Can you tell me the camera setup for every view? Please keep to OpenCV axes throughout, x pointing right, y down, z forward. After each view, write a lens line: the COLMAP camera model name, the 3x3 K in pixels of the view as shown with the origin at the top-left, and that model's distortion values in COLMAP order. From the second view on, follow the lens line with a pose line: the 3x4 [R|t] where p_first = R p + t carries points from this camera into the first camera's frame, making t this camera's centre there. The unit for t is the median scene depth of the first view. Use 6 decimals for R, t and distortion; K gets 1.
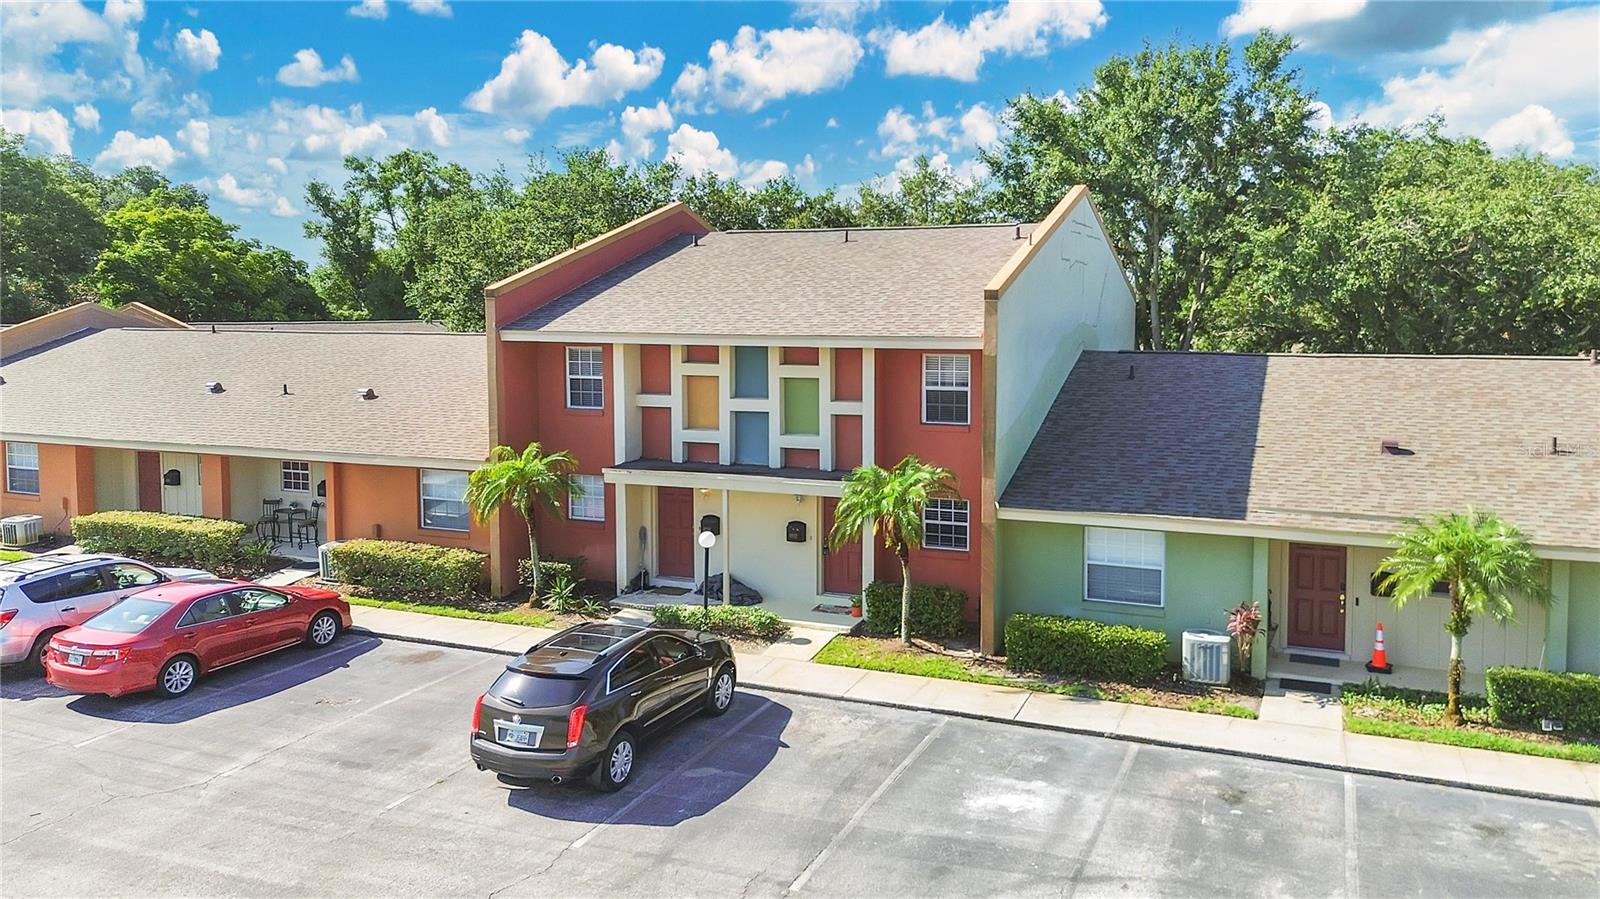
lens RADIAL K [[1179.4, 0, 845.1], [0, 1179.4, 354.9], [0, 0, 1]] dist [0.065234, -0.053955]
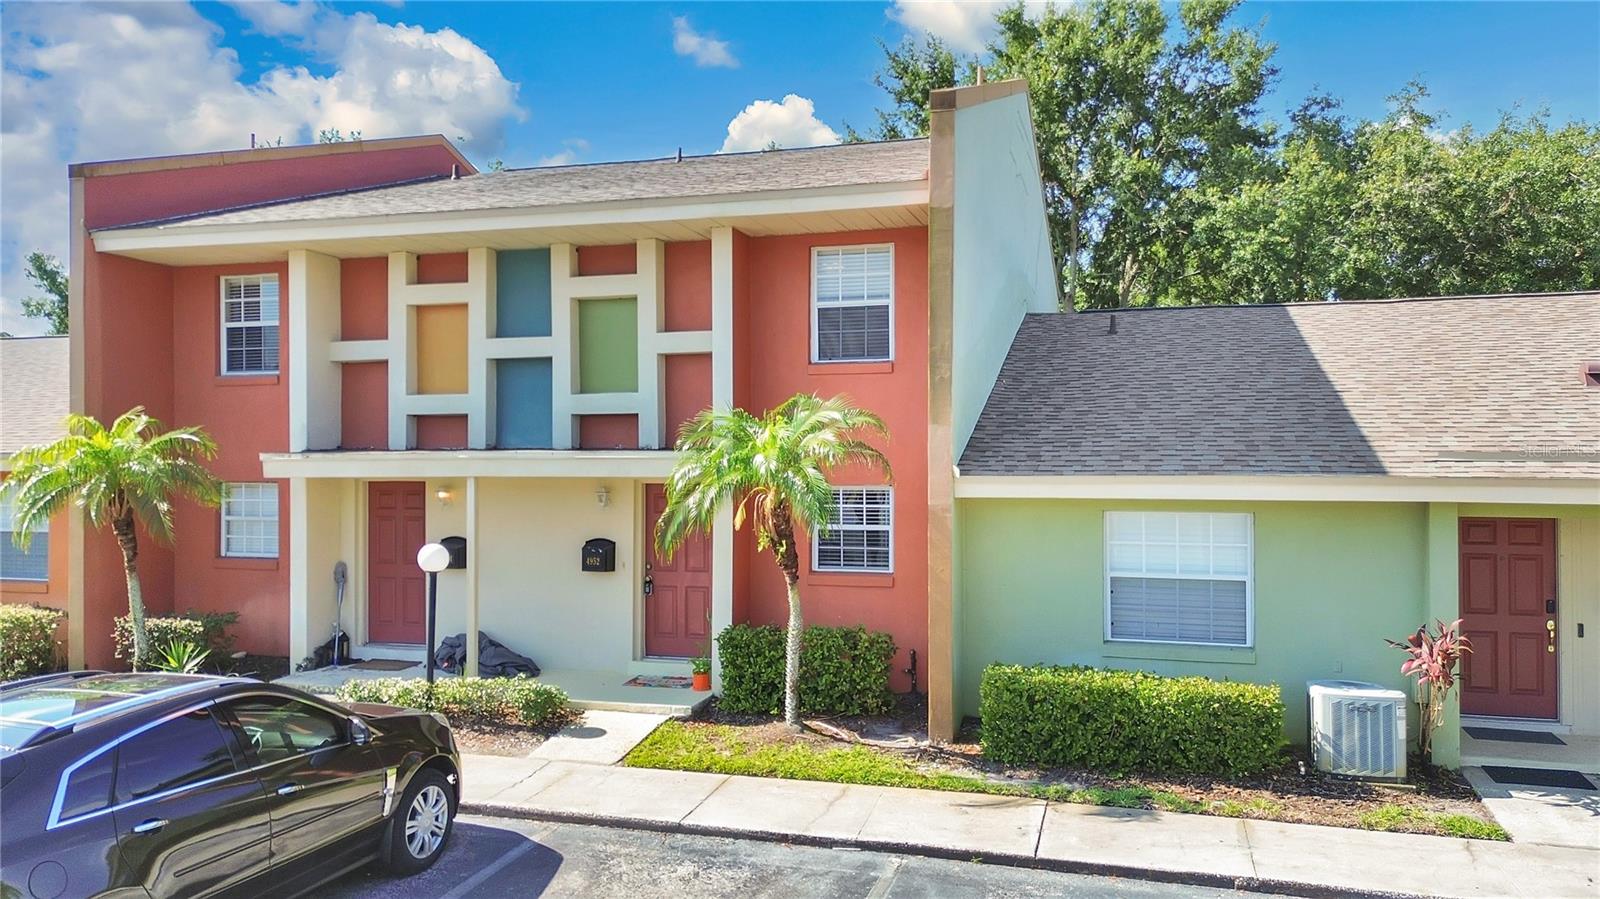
lens RADIAL K [[1188.1, 0, 800.0], [0, 1188.1, 449.5], [0, 0, 1]] dist [0.056223, -0.002685]
pose [[0.994463, -0.001118, 0.105077, -0.003902], [0.005244, 0.999226, -0.038993, 0.134312], [-0.104952, 0.039328, 0.993699, 0.436096]]
